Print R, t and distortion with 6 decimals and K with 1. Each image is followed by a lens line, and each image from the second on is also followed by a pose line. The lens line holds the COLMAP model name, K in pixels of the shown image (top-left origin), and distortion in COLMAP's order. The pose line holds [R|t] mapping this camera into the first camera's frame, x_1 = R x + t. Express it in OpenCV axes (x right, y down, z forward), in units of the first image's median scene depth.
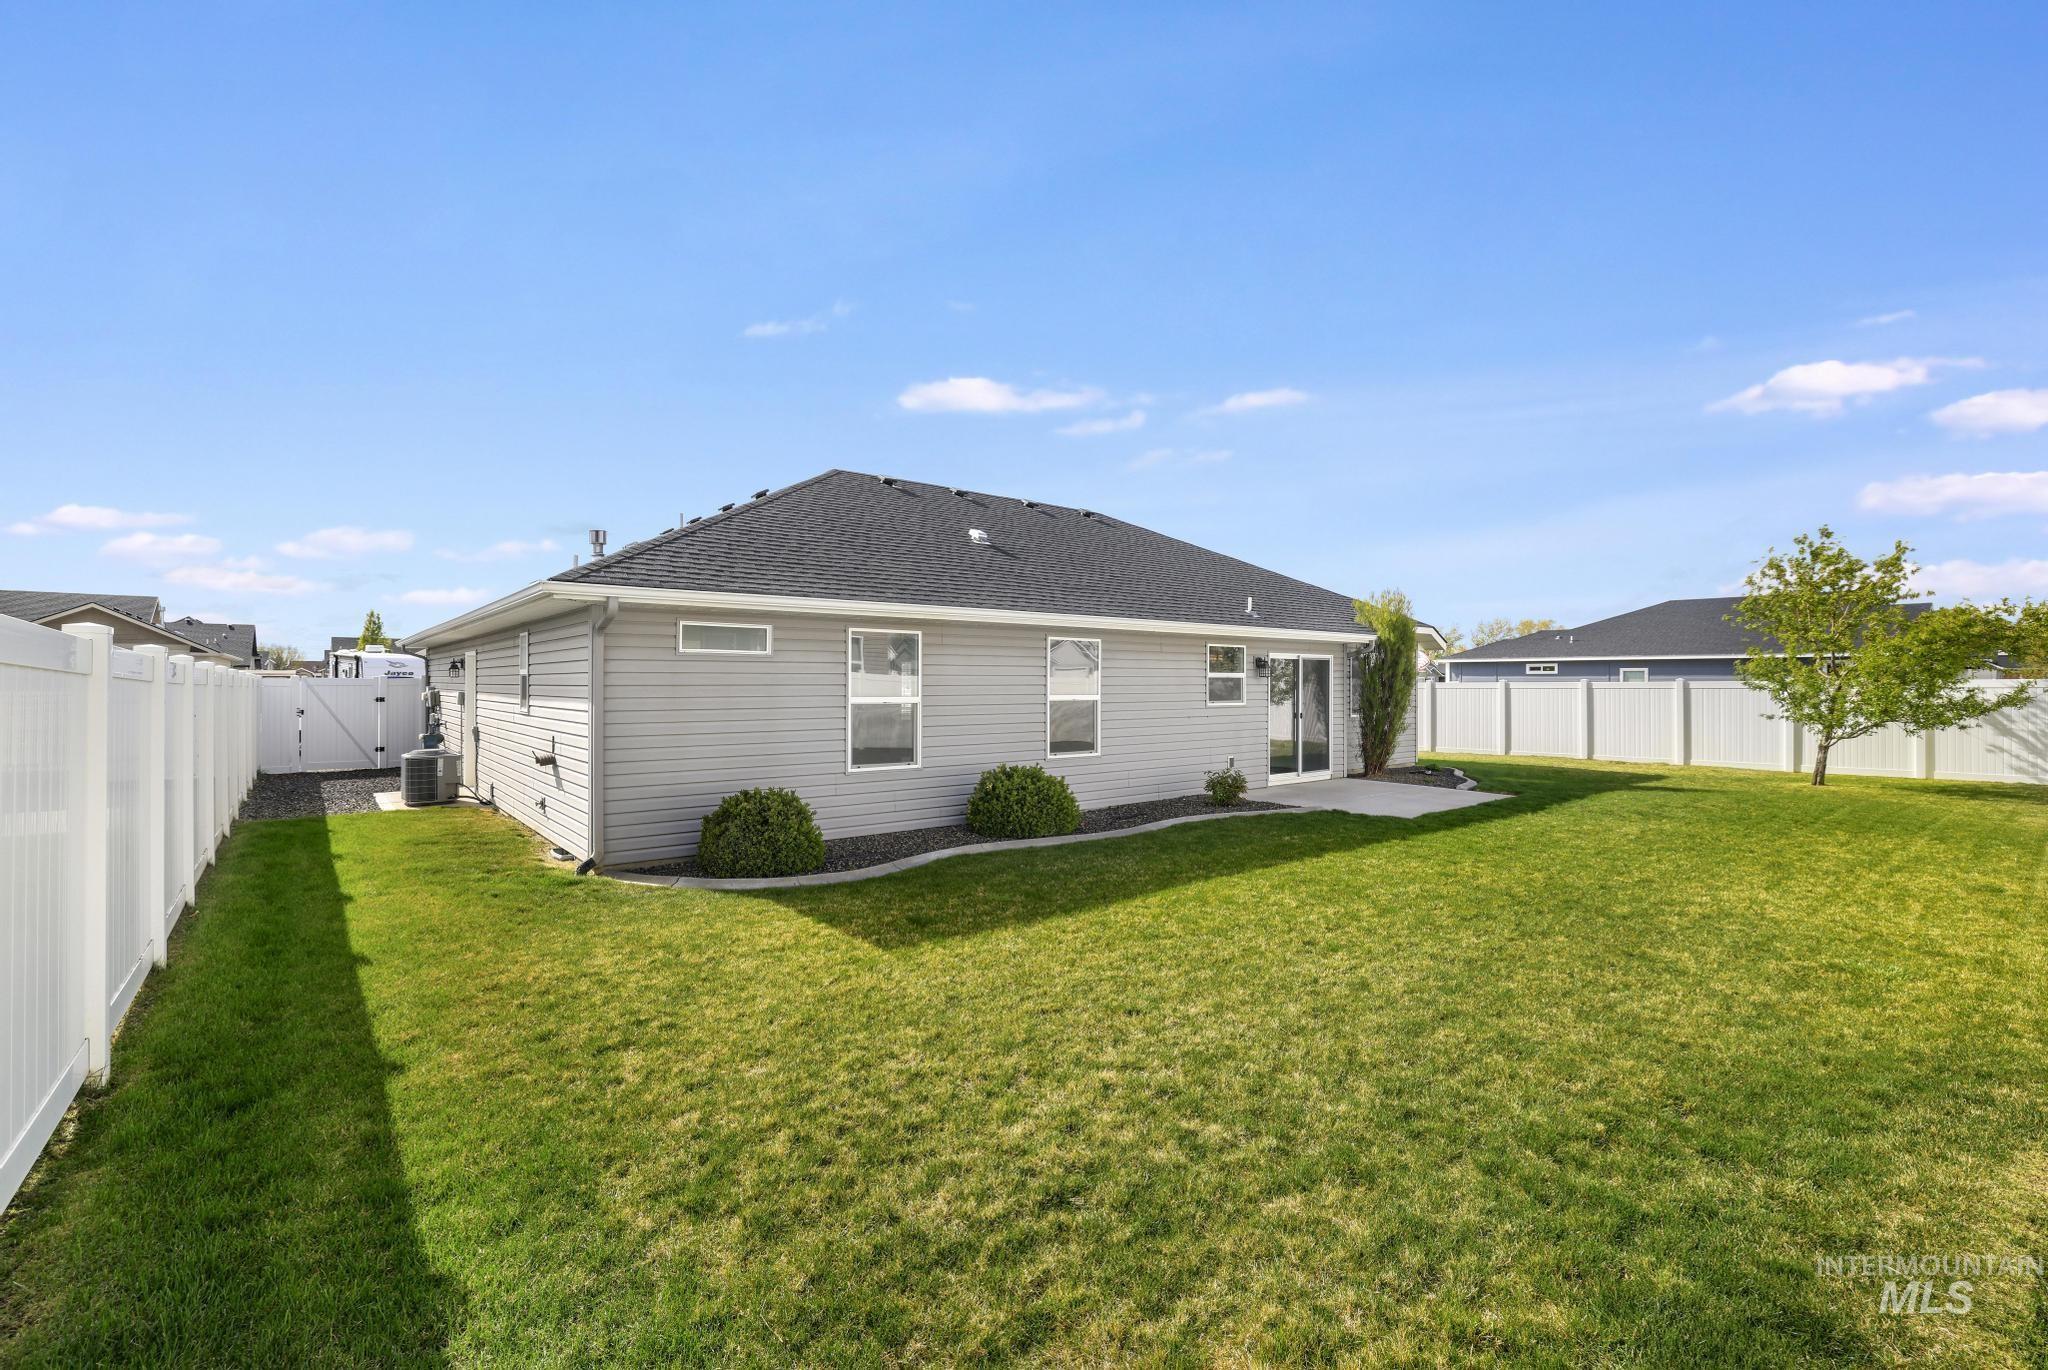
lens RADIAL K [[887.0, 0, 1024.0], [0, 887.0, 685.0], [0, 0, 1]] dist [-0.000294, -0.000007]
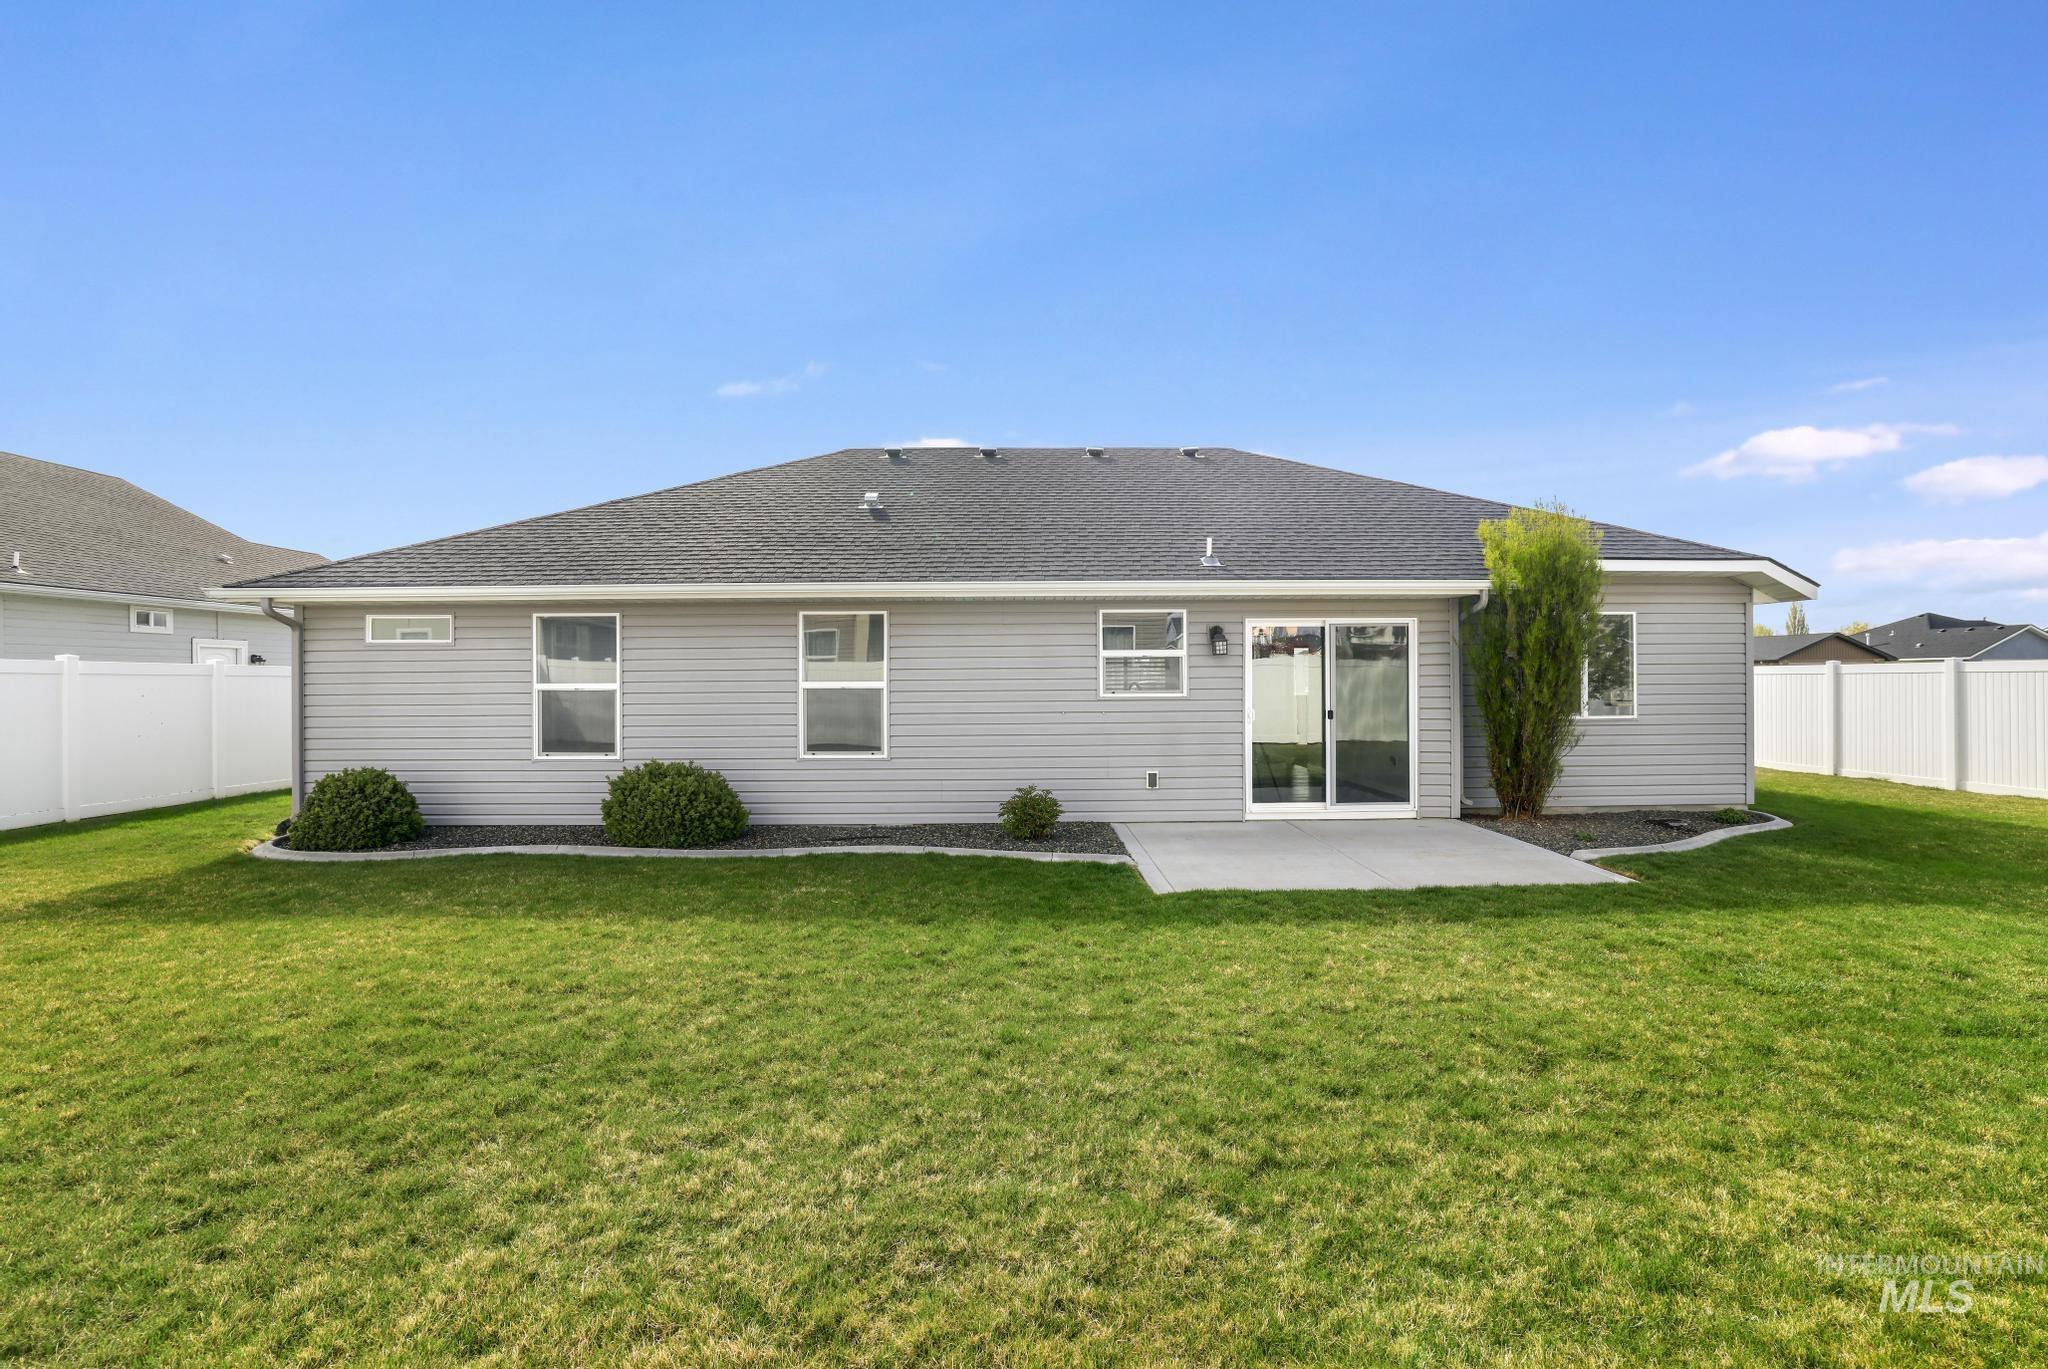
lens RADIAL K [[823.3, 0, 1024.0], [0, 823.3, 684.5], [0, 0, 1]] dist [-0.035392, -0.000023]
pose [[0.782801, 0.008146, -0.622219, 0.535072], [0.005441, 0.999786, 0.019934, -0.000152], [0.622248, -0.018990, 0.782590, 0.422543]]
